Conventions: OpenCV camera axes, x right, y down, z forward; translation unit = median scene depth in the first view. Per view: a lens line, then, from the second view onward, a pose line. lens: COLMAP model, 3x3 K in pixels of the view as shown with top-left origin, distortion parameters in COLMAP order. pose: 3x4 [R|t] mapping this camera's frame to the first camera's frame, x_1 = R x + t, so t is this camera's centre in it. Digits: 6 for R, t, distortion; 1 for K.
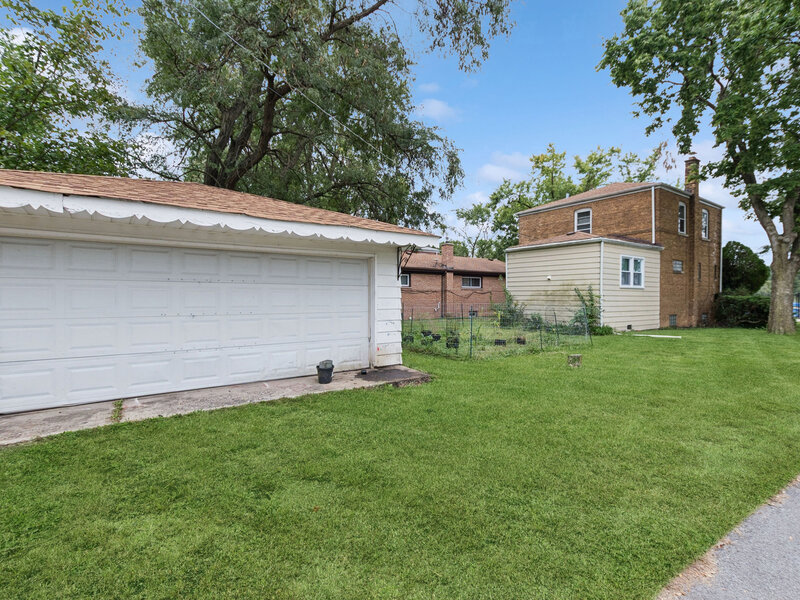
lens RADIAL K [[398.4, 0, 404.4], [0, 398.4, 304.8], [0, 0, 1]] dist [-0.001610, 0.000272]
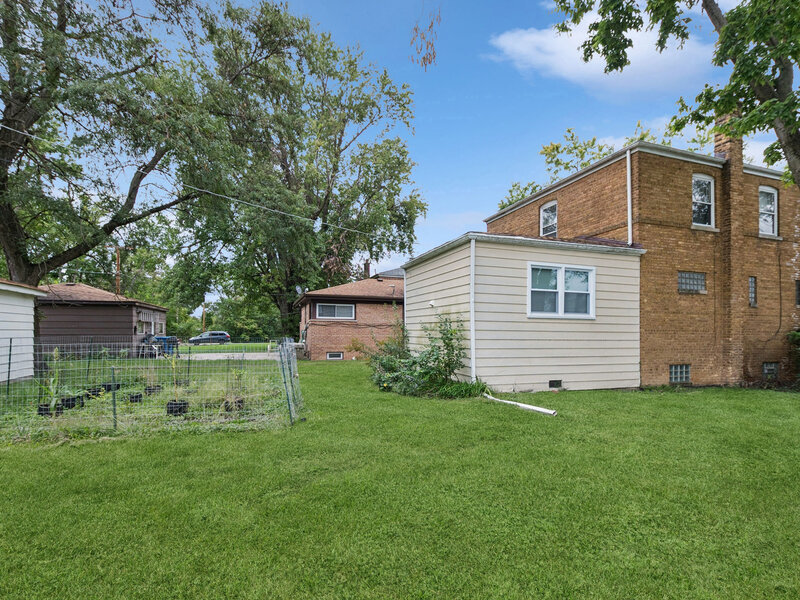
lens RADIAL K [[408.0, 0, 400.1], [0, 408.0, 327.3], [0, 0, 1]] dist [0.000416, 0.000372]
pose [[0.960396, 0.002001, -0.278631, 0.463962], [-0.011536, 0.999402, -0.032589, -0.005085], [0.278399, 0.034512, 0.959845, 0.317769]]
